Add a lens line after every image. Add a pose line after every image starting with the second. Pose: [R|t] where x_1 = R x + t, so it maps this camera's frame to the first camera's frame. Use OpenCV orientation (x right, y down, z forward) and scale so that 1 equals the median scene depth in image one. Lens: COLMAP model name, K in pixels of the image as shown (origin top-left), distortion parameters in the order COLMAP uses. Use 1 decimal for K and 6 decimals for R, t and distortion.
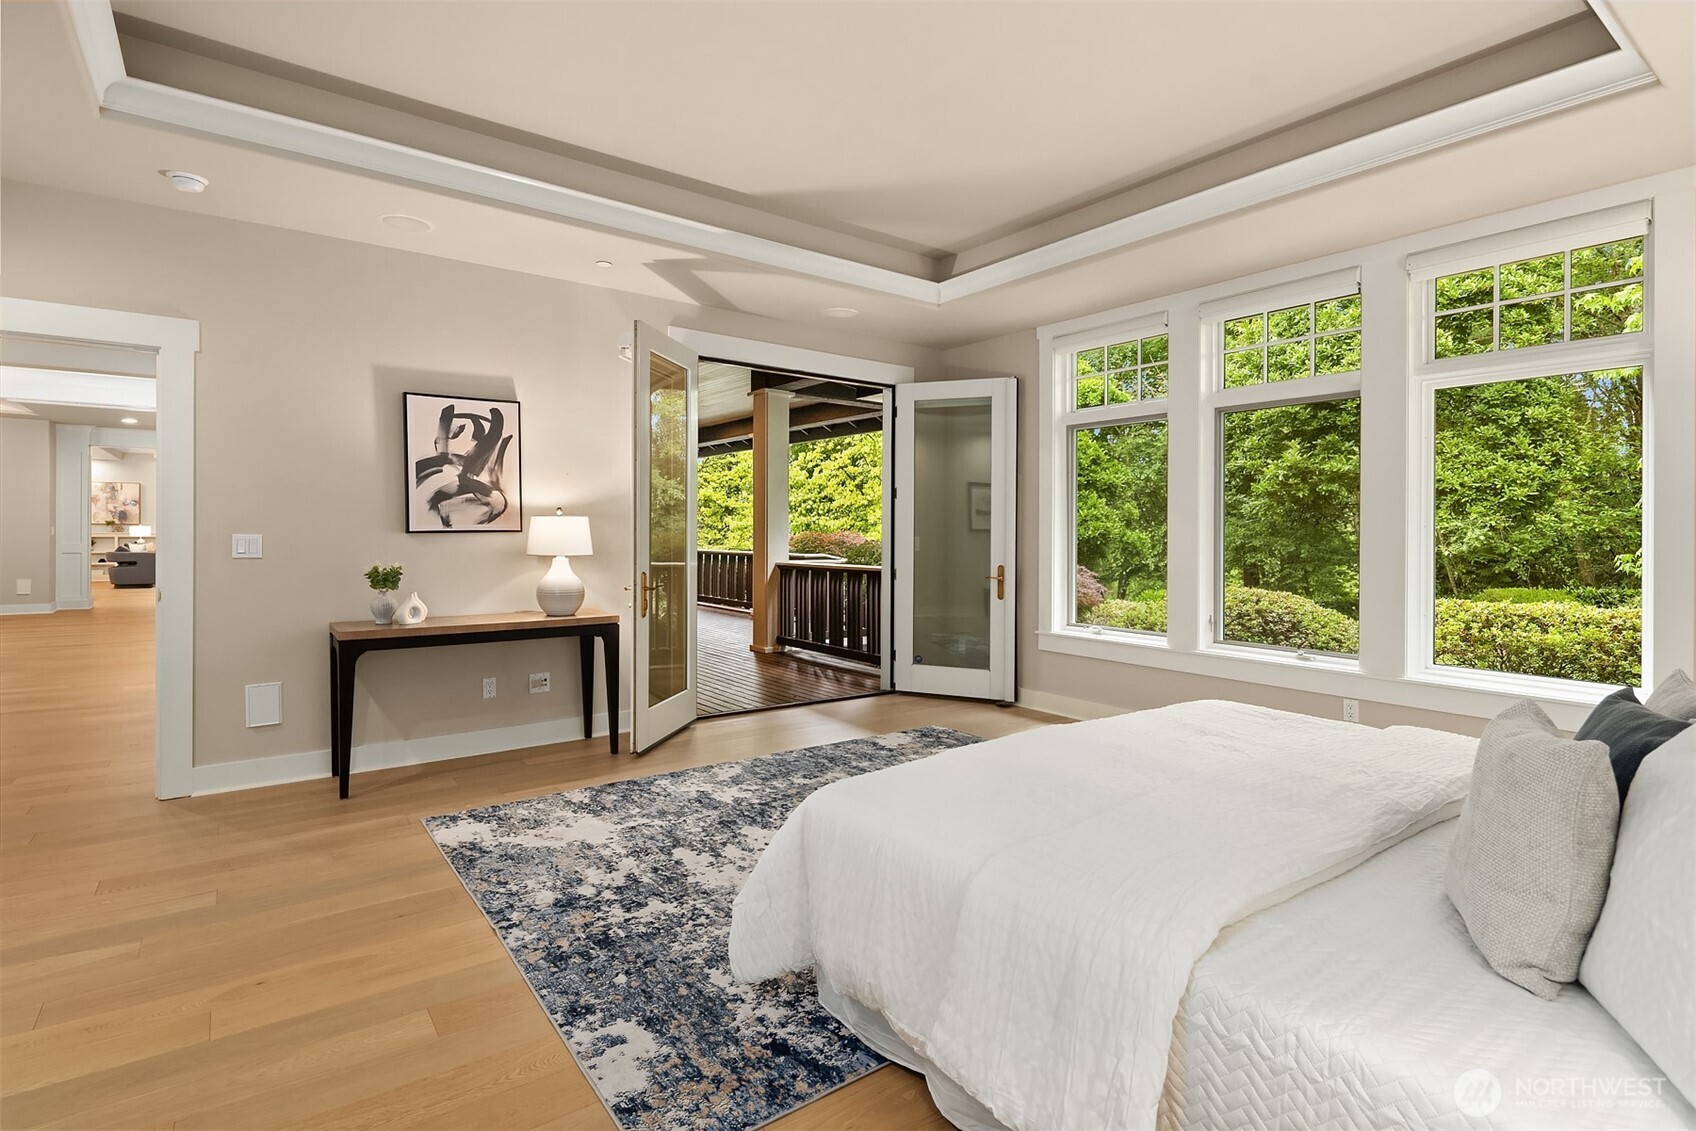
lens RADIAL K [[832.8, 0, 848.6], [0, 832.8, 556.0], [0, 0, 1]] dist [-0.001291, -0.000413]
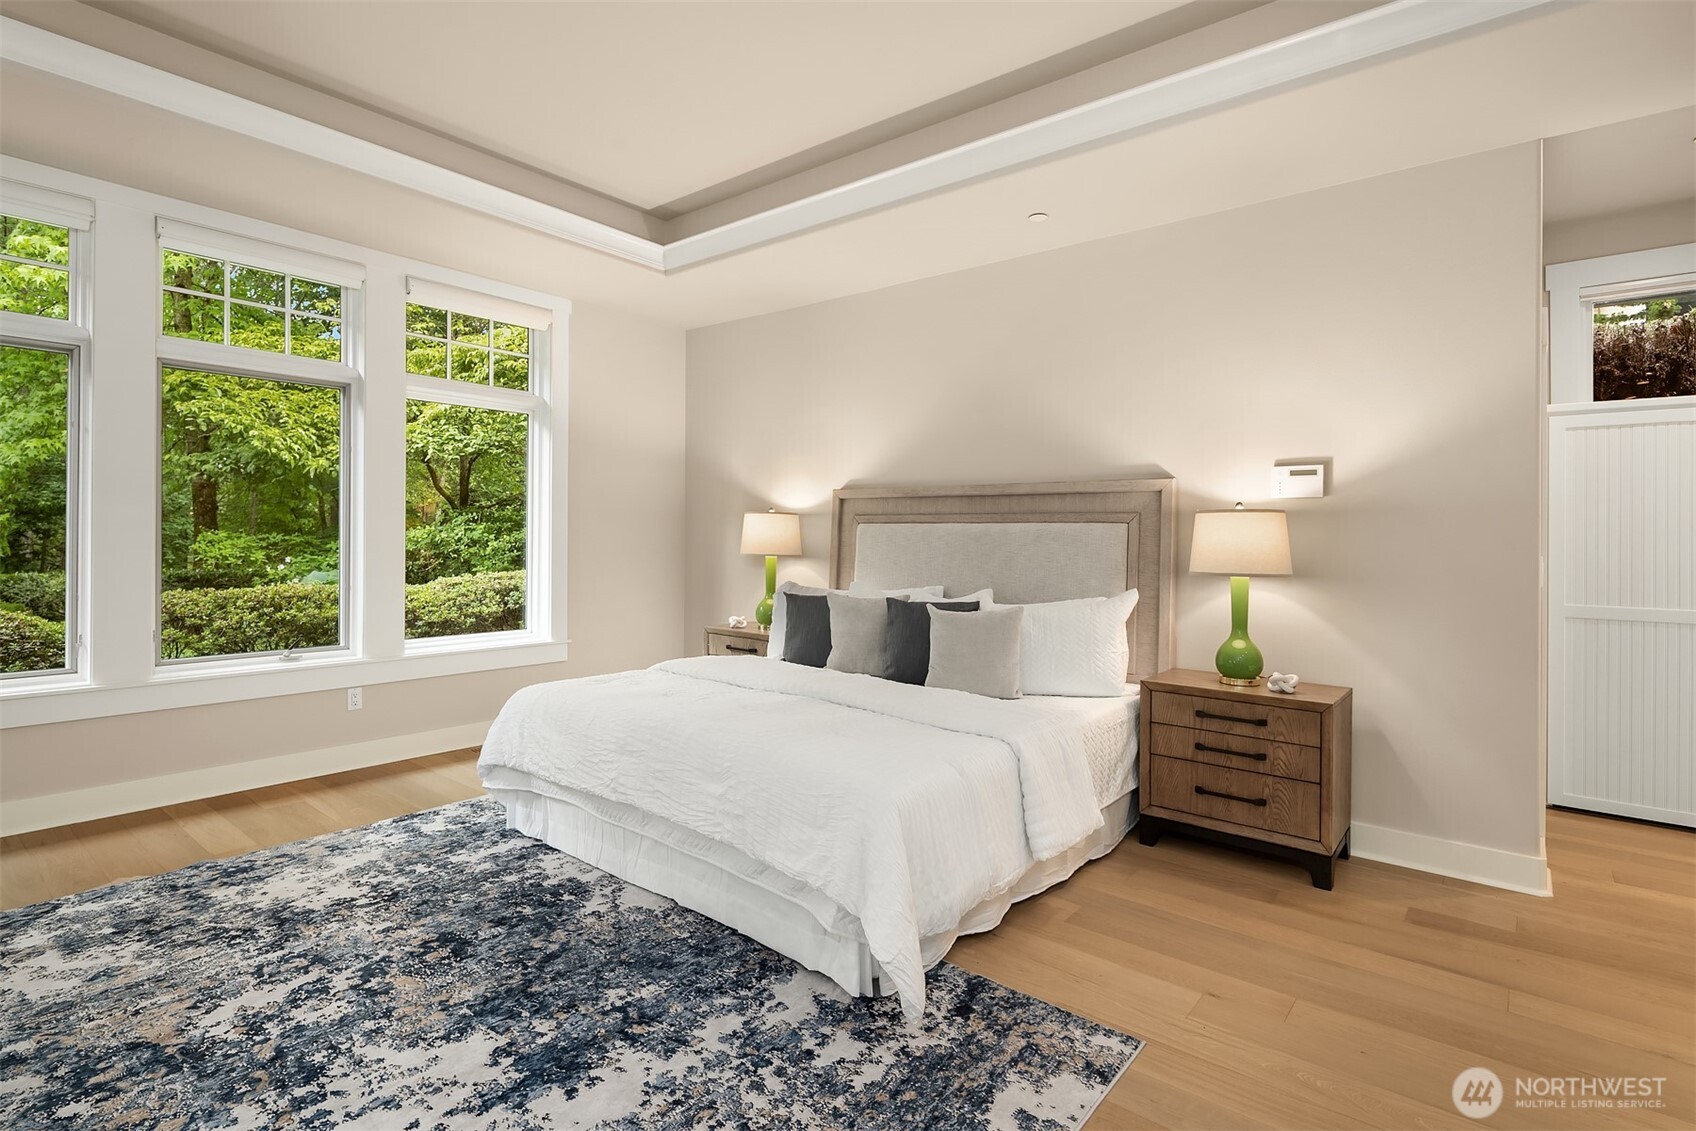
lens RADIAL K [[832.8, 0, 829.4], [0, 832.8, 525.7], [0, 0, 1]] dist [-0.001291, -0.000413]
pose [[-0.239604, -0.003267, 0.970865, -1.084337], [0.009277, 0.999941, 0.005654, -0.052399], [-0.970826, 0.010362, -0.239560, 1.405362]]
